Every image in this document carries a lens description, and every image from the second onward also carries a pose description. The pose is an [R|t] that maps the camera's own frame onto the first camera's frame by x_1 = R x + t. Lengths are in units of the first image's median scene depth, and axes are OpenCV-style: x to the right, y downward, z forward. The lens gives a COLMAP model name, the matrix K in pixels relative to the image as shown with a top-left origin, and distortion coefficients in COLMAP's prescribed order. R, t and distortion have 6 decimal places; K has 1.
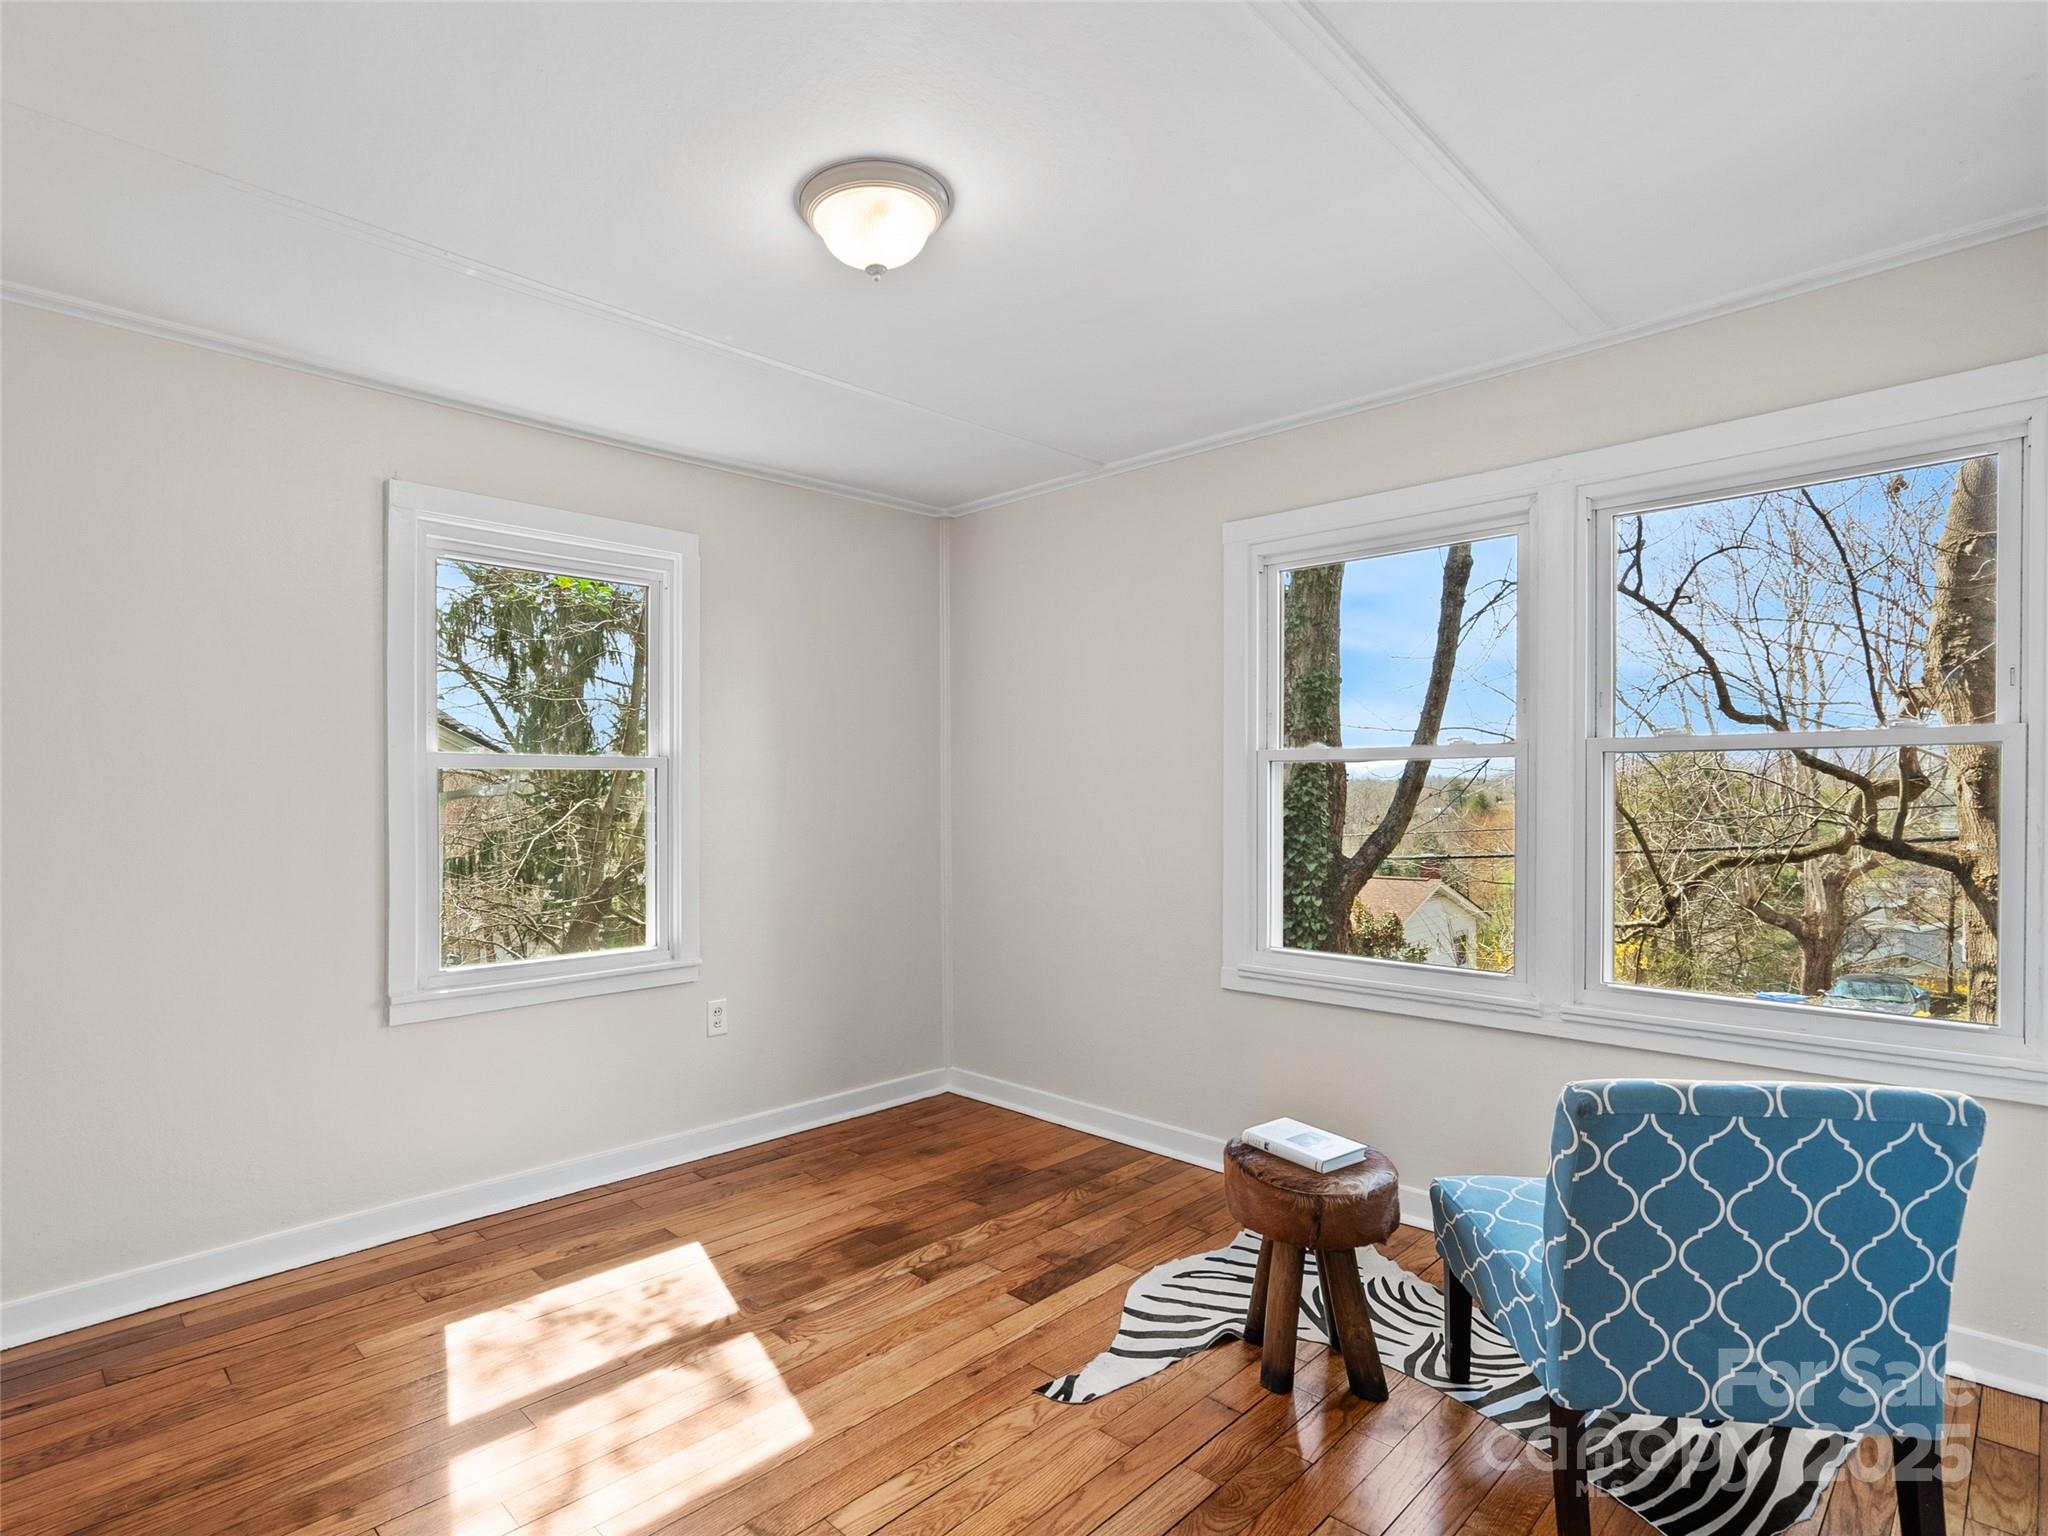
lens RADIAL K [[1086.2, 0, 1019.0], [0, 1086.2, 814.2], [0, 0, 1]] dist [0.000100, 0.000069]
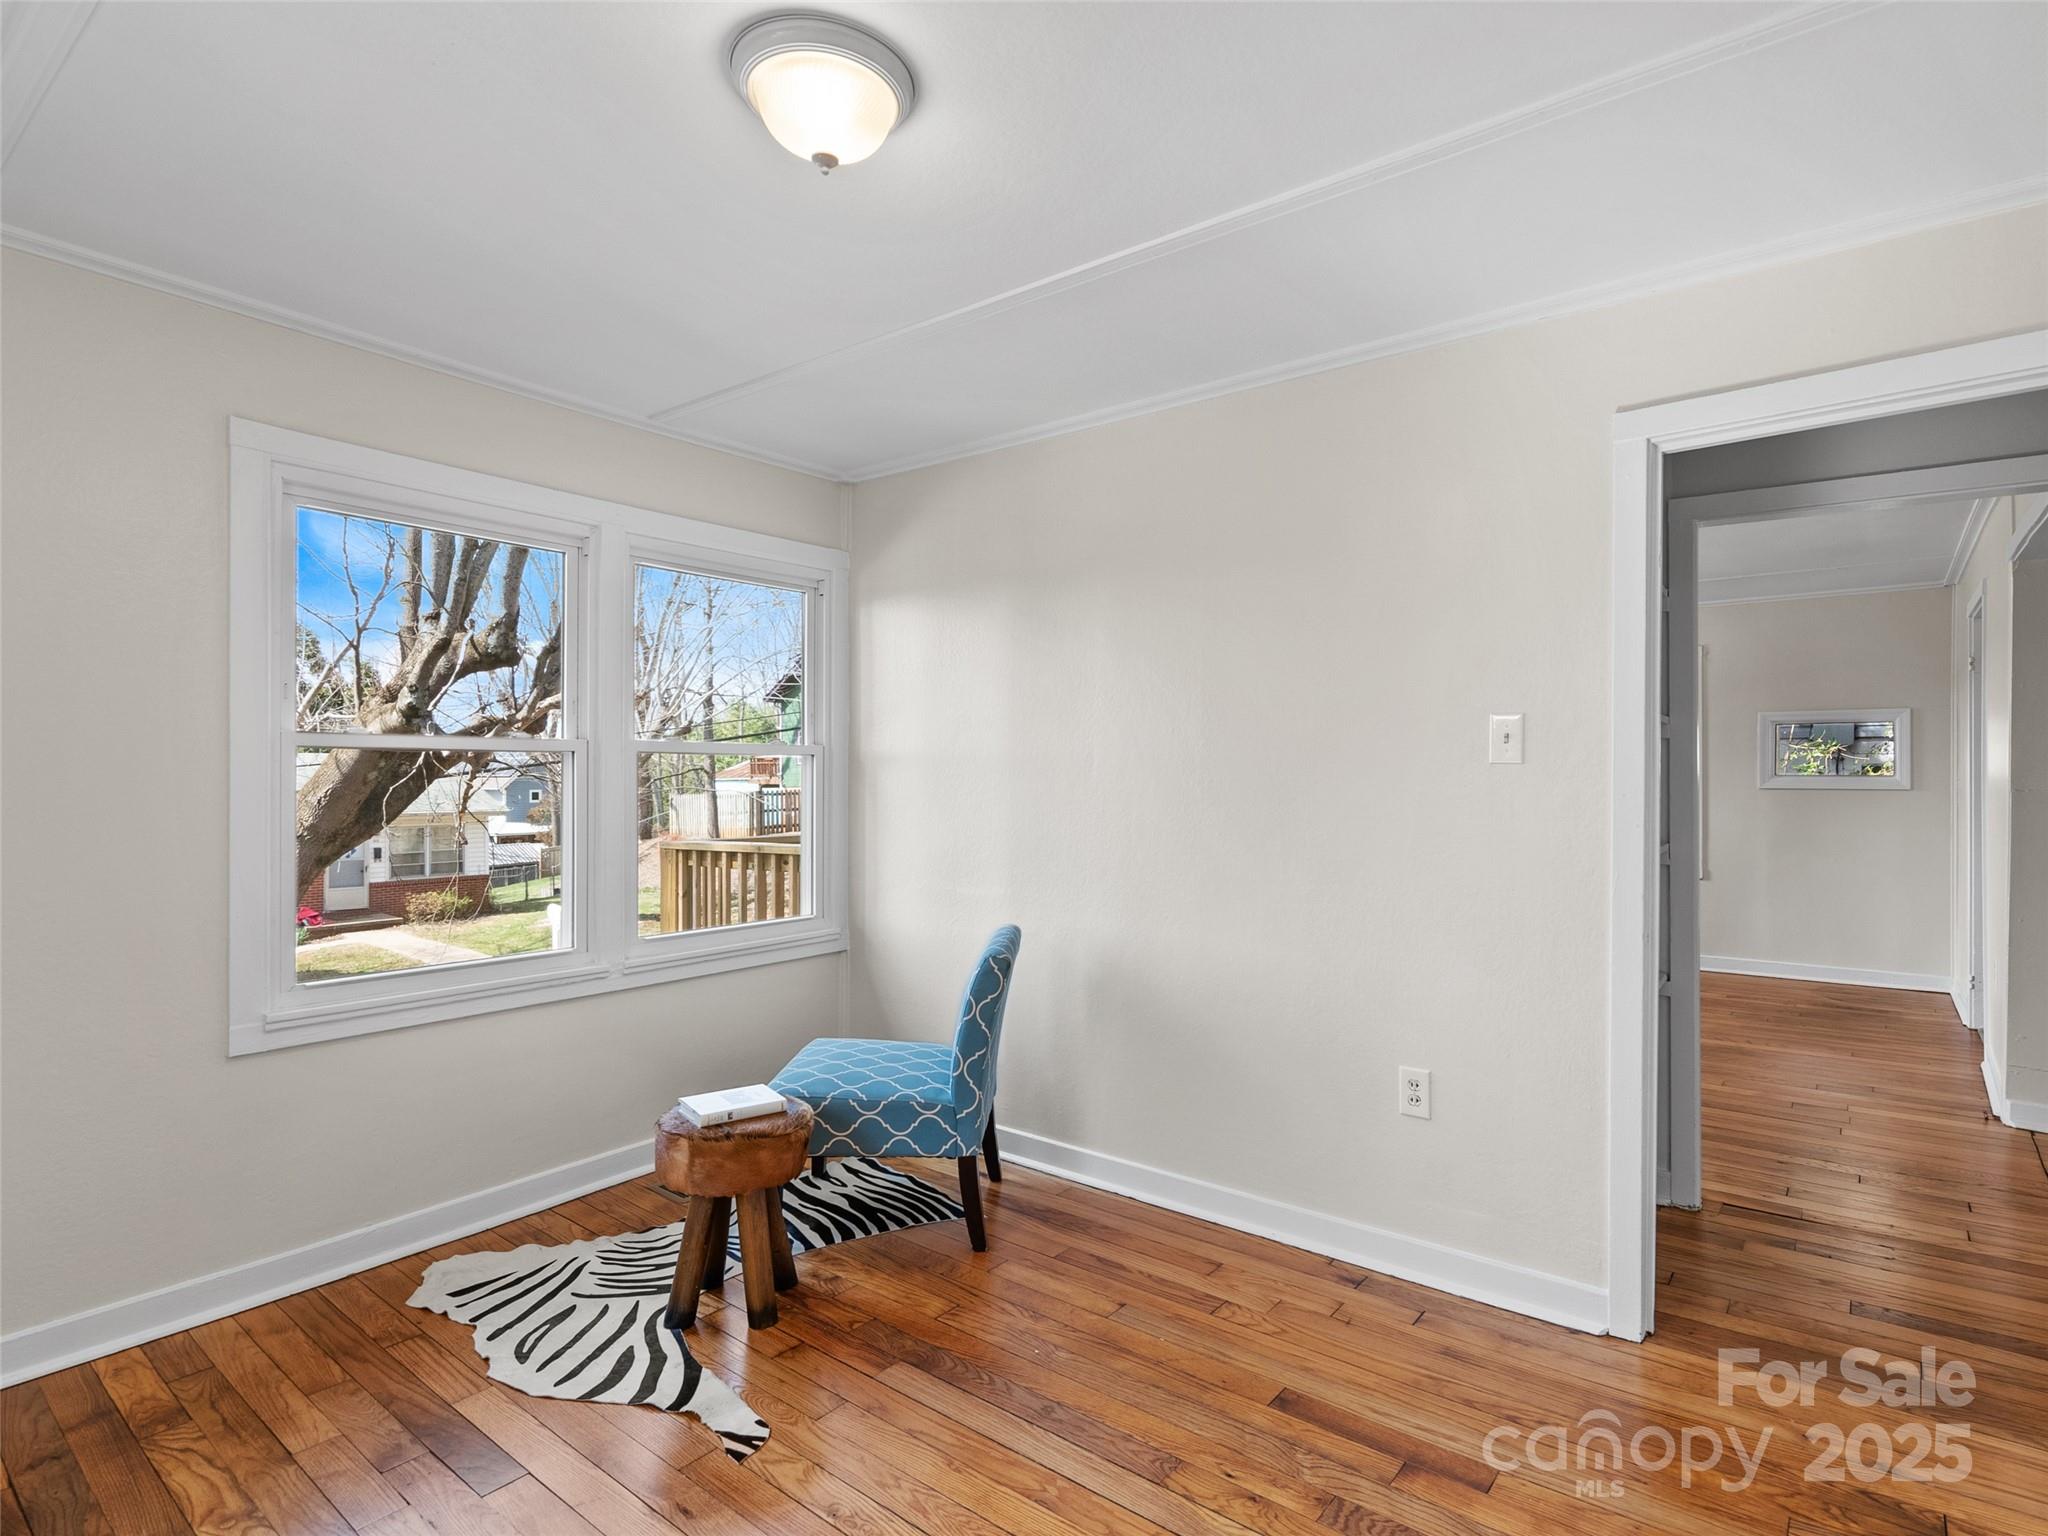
lens RADIAL K [[1032.8, 0, 1024.0], [0, 1032.8, 768.0], [0, 0, 1]] dist [-0.001834, -0.000313]
pose [[-0.091843, 0.011822, 0.995703, -0.691857], [0.022132, 0.999707, -0.009829, -0.015834], [-0.995528, 0.021134, -0.092078, 0.681565]]
